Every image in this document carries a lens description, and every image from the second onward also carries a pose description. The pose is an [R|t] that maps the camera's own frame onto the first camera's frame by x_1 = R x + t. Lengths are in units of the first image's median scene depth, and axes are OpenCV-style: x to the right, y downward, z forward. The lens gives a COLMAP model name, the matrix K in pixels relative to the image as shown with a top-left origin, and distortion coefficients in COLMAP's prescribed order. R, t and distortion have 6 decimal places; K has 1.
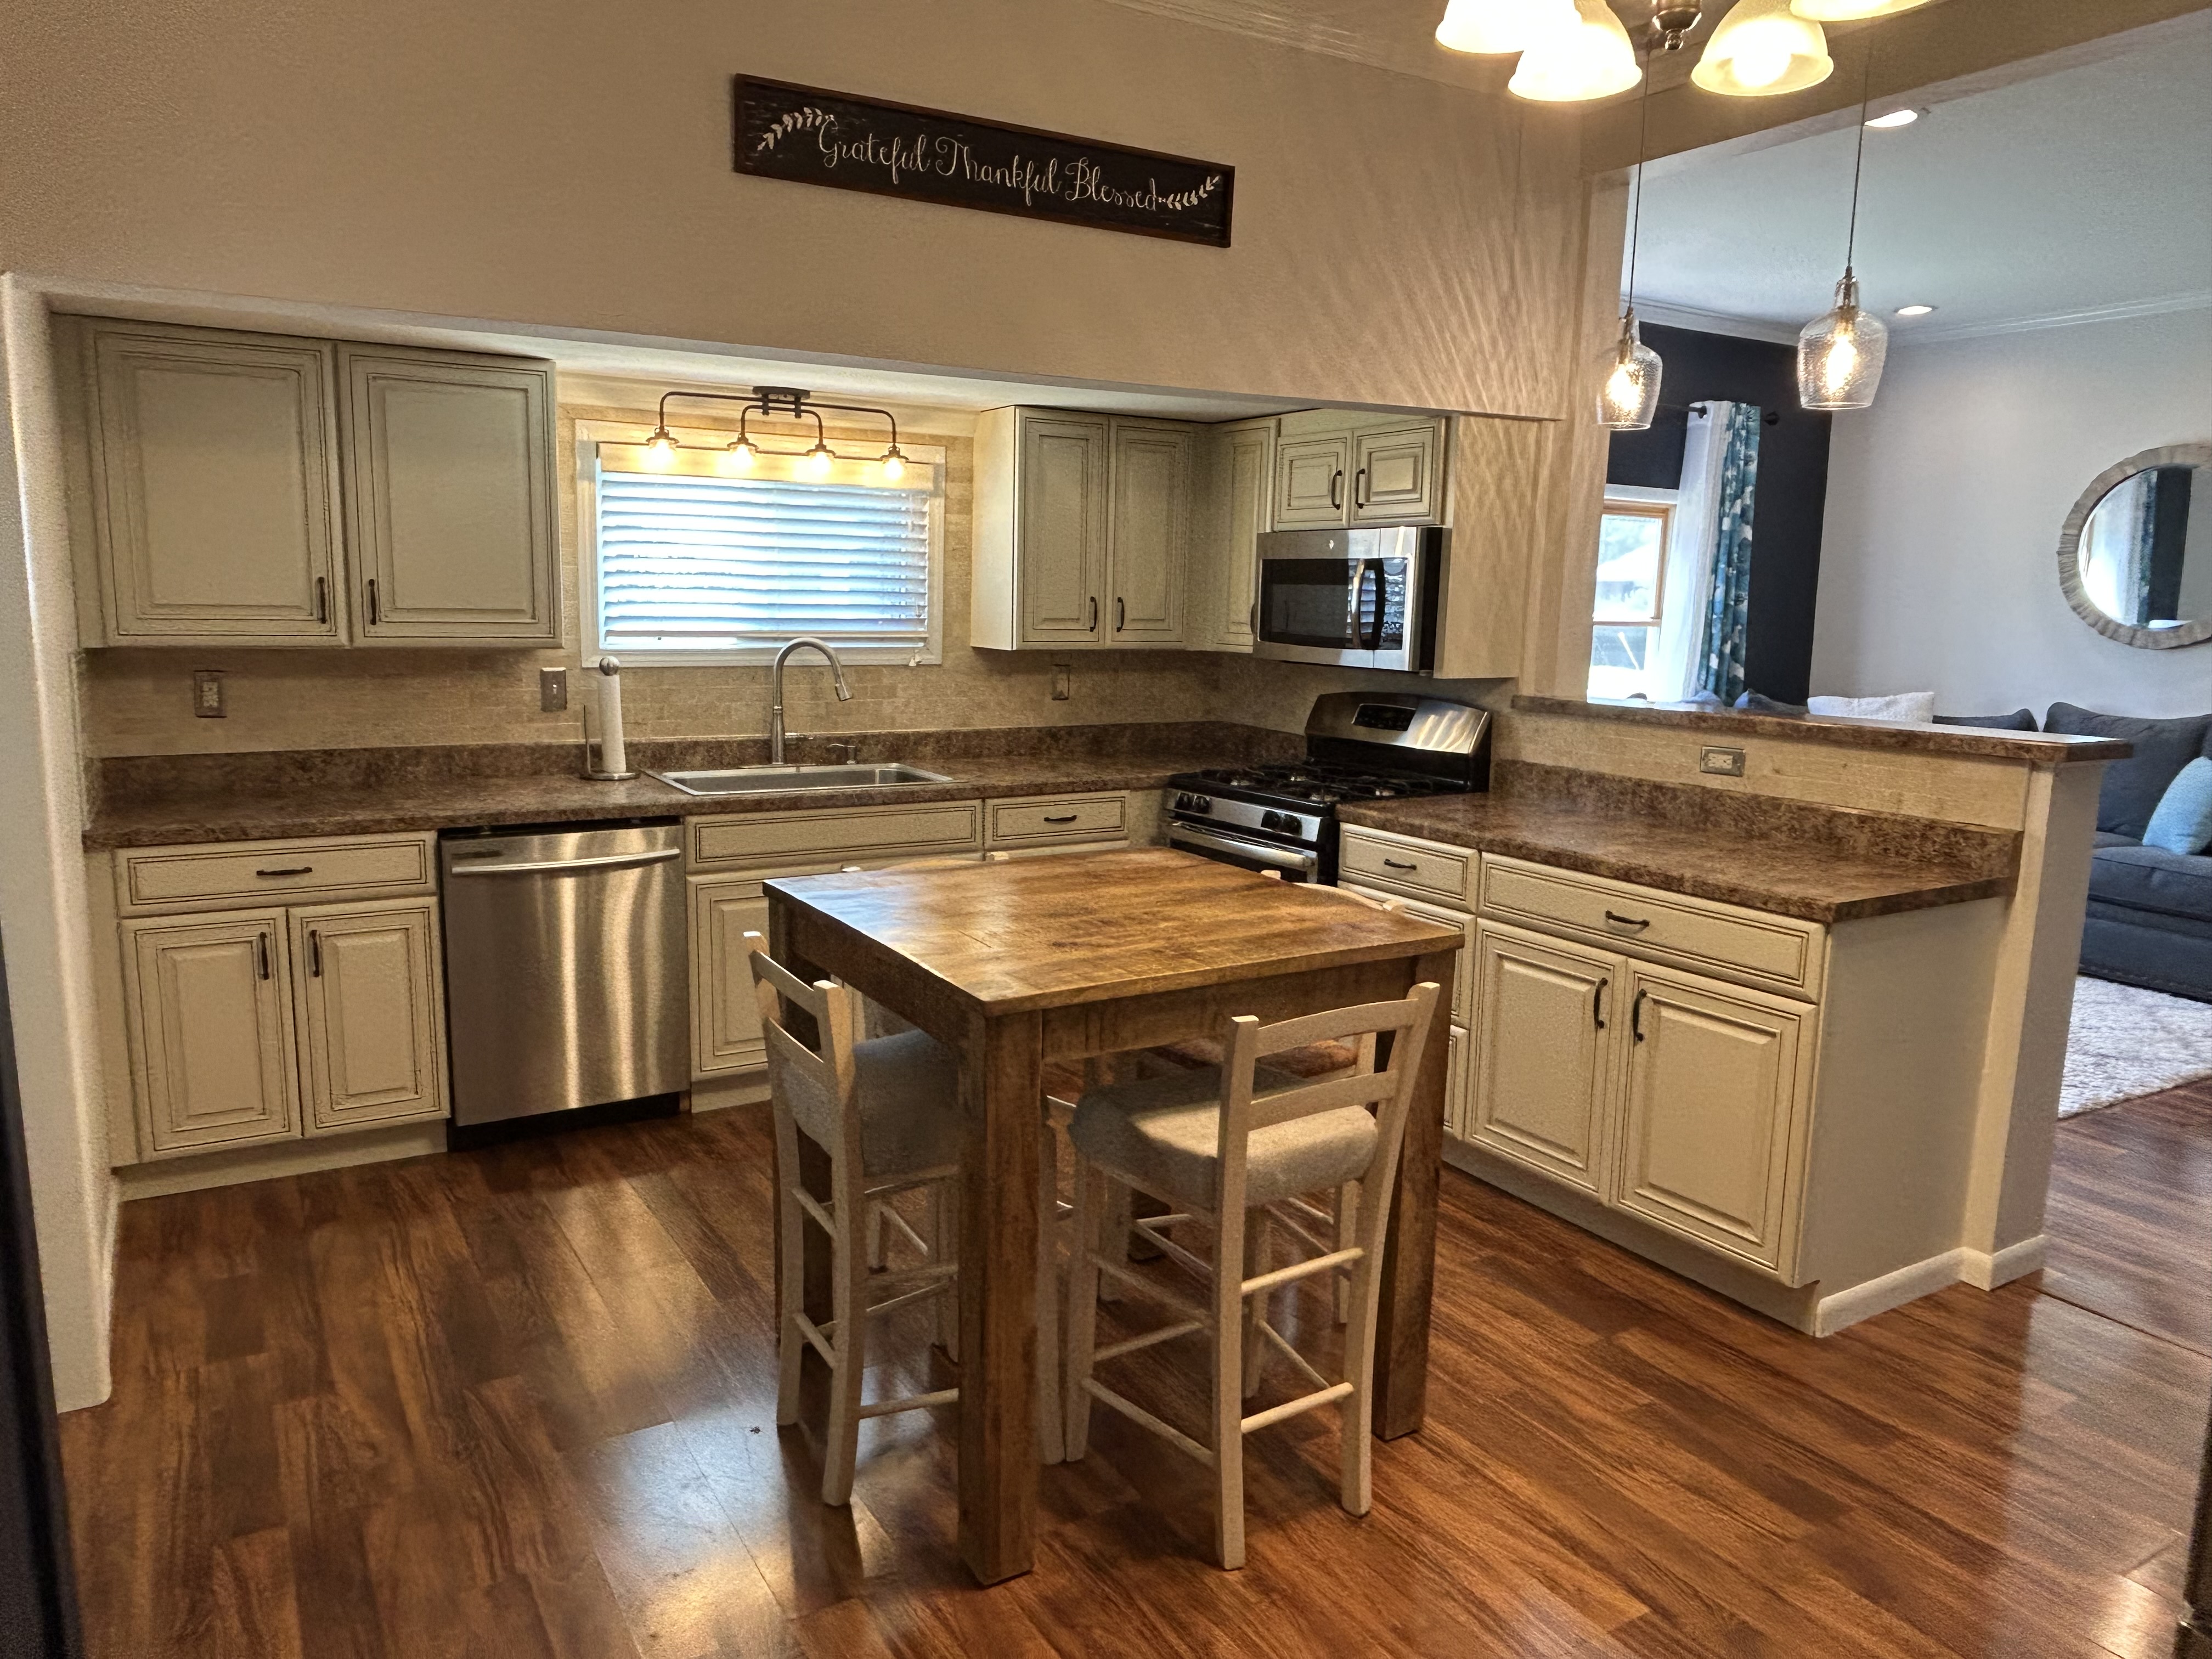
lens RADIAL K [[1490.3, 0, 1099.0], [0, 1490.3, 835.9], [0, 0, 1]] dist [0.000143, -0.007462]
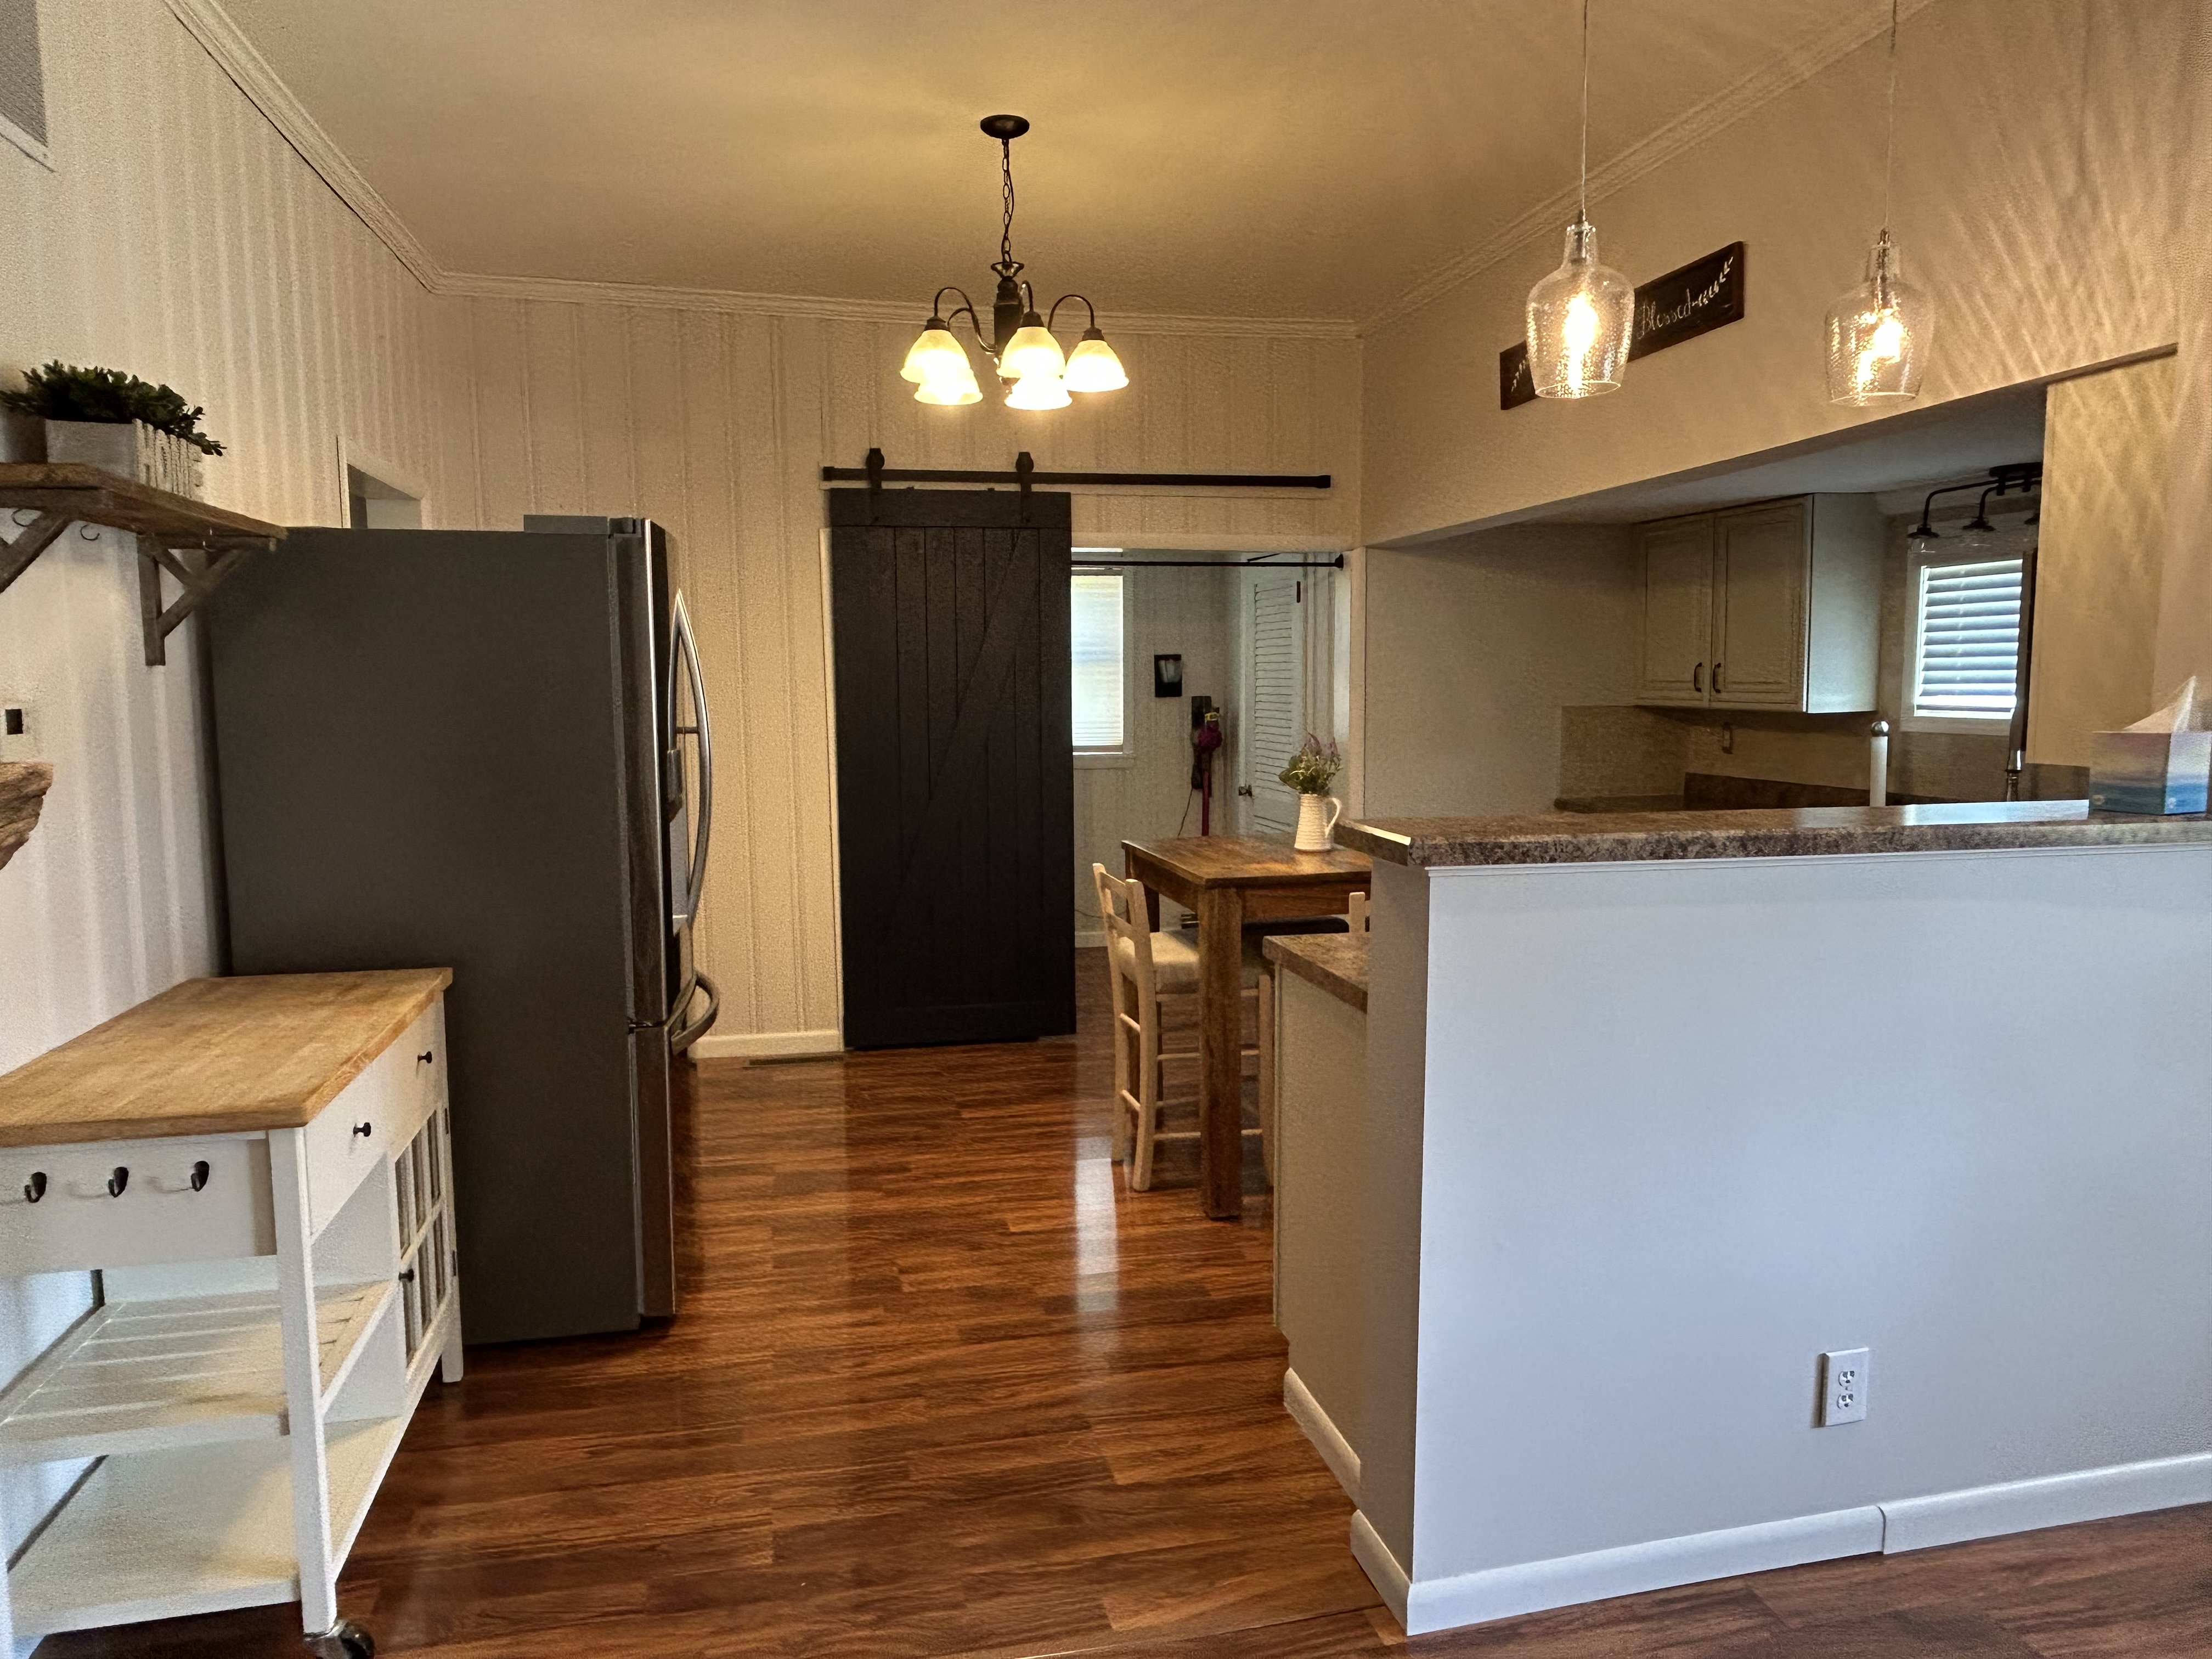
lens RADIAL K [[1461.1, 0, 1085.3], [0, 1461.1, 843.1], [0, 0, 1]] dist [0.002144, -0.008565]
pose [[-0.325247, 0.089387, -0.941395, 1.045459], [-0.151940, 0.977648, 0.145323, -0.104106], [0.933343, 0.190301, -0.304396, 0.826021]]
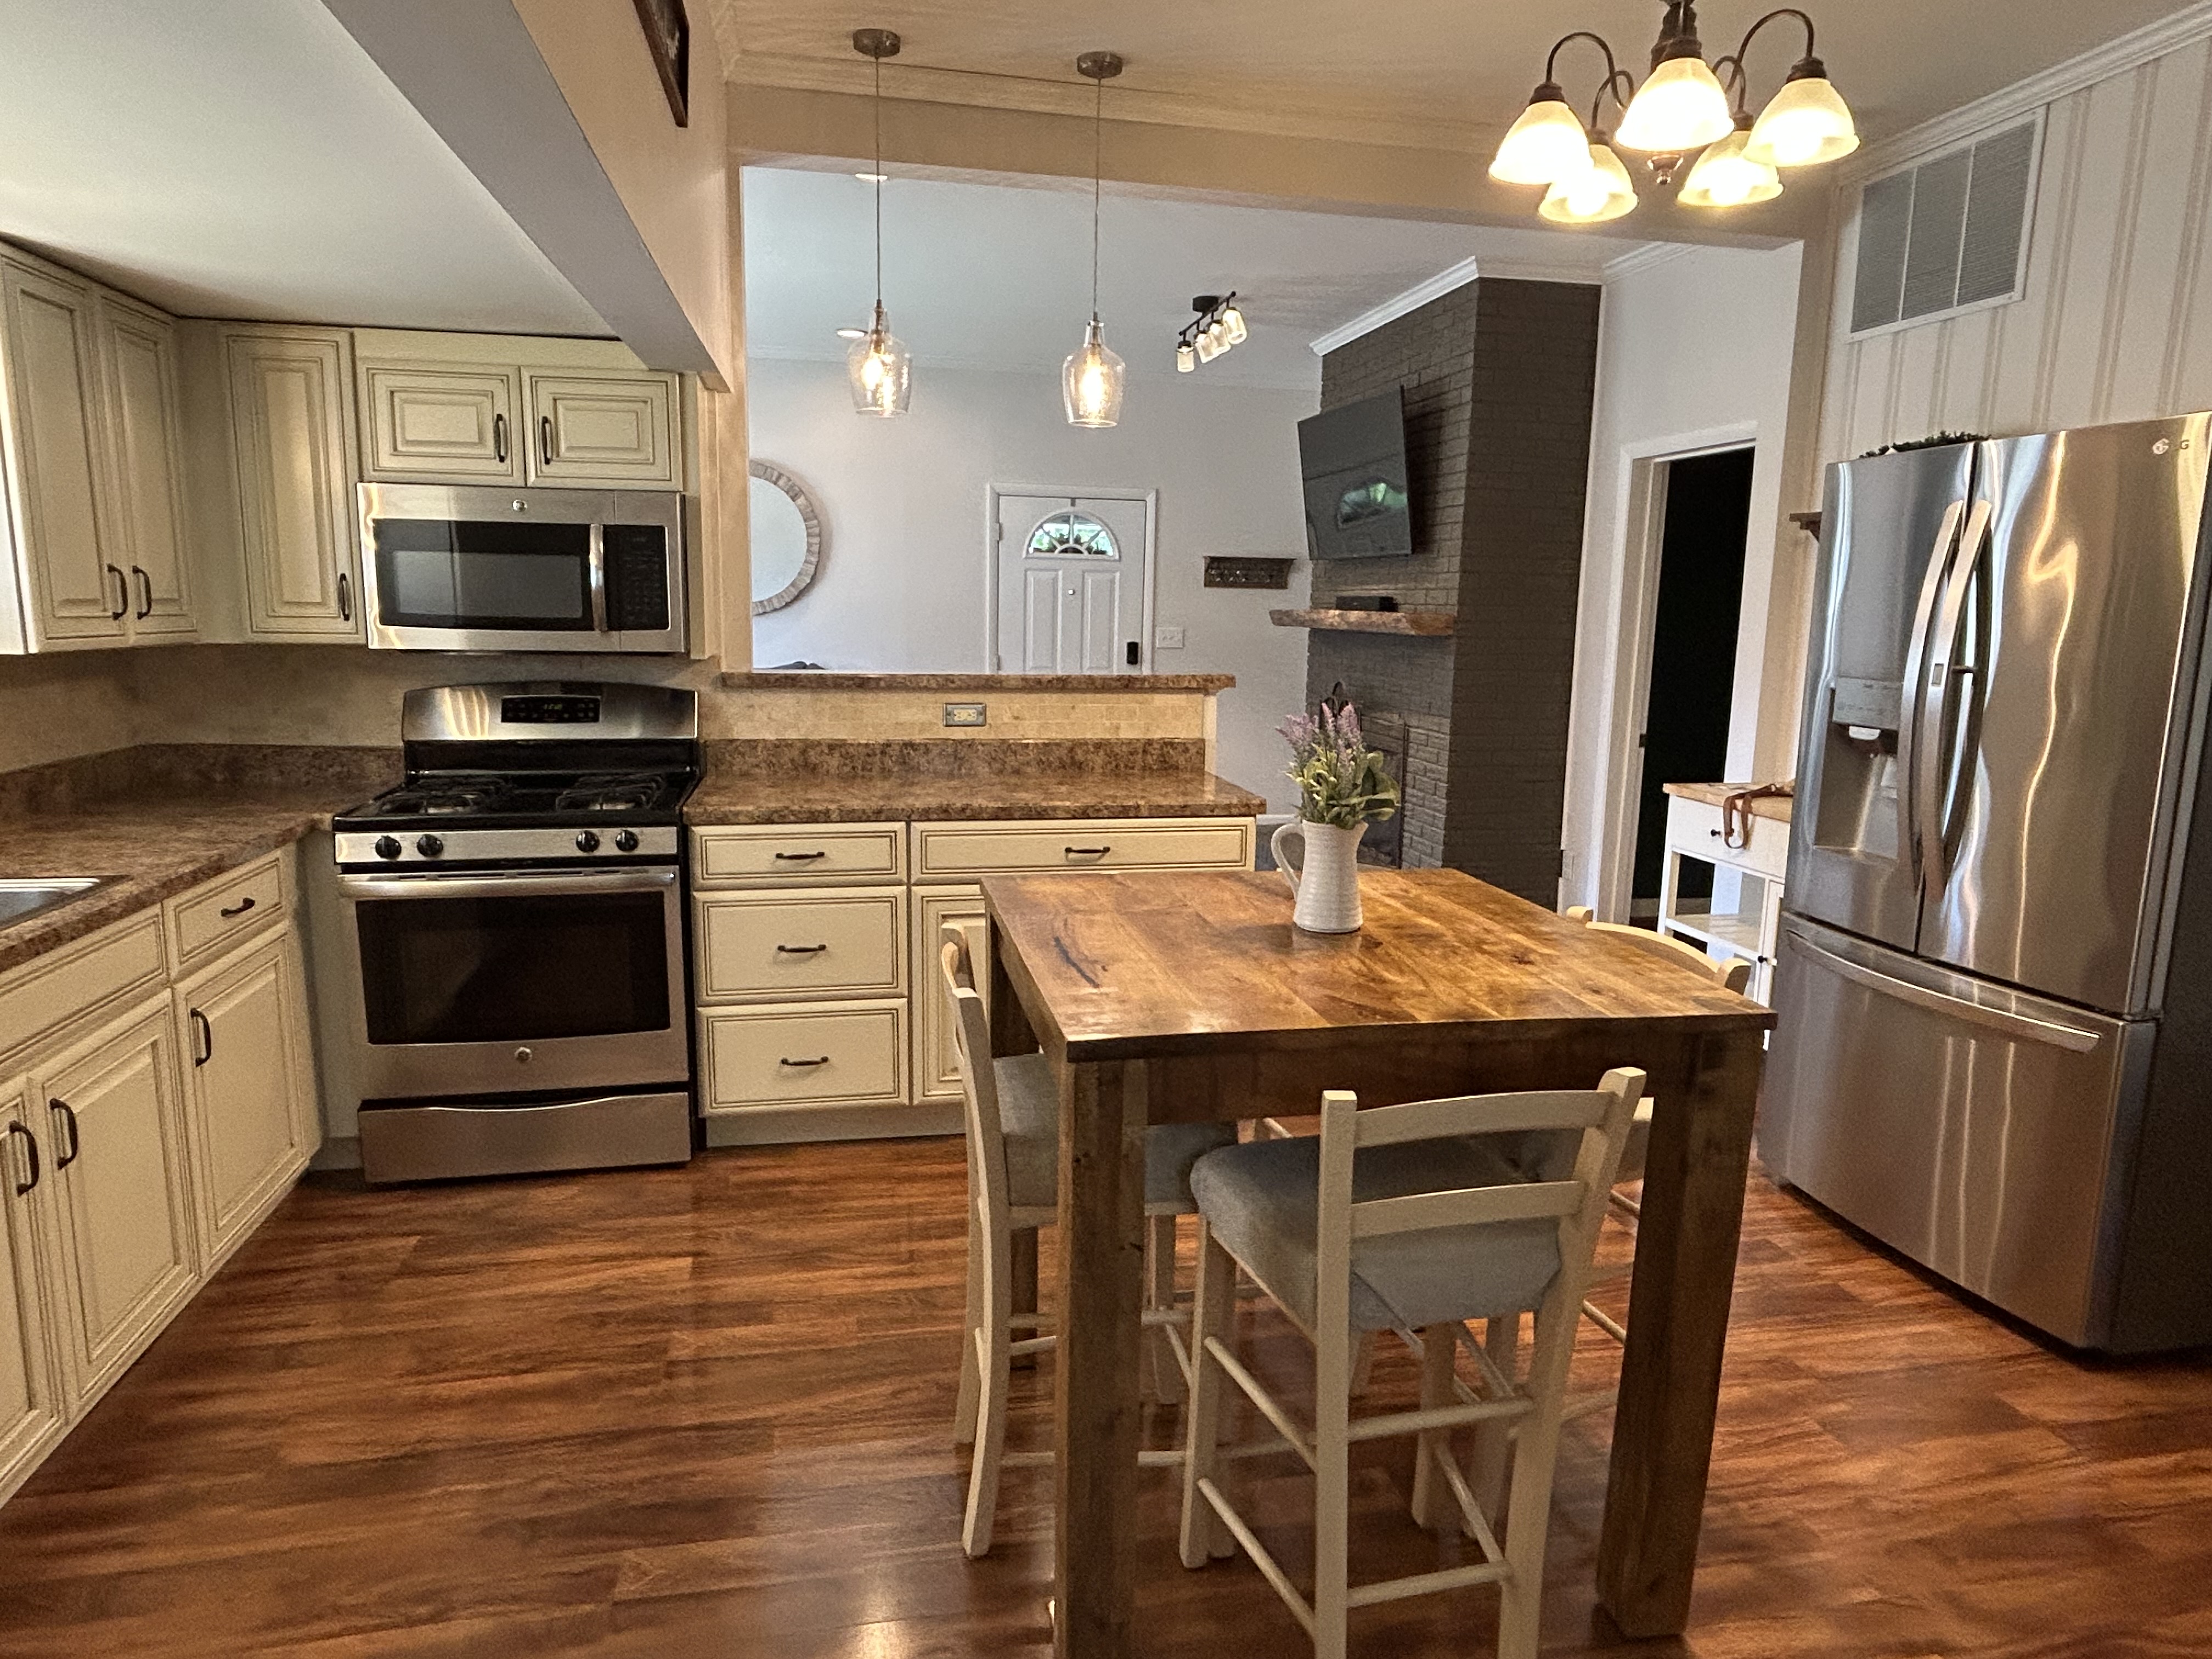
lens RADIAL K [[1317.6, 0, 1102.5], [0, 1317.6, 831.1], [0, 0, 1]] dist [-0.008174, 0.005669]
pose [[0.336520, -0.173305, 0.925592, -0.478786], [0.141186, 0.981094, 0.132366, -0.075620], [-0.931032, 0.086137, 0.354626, 0.496009]]
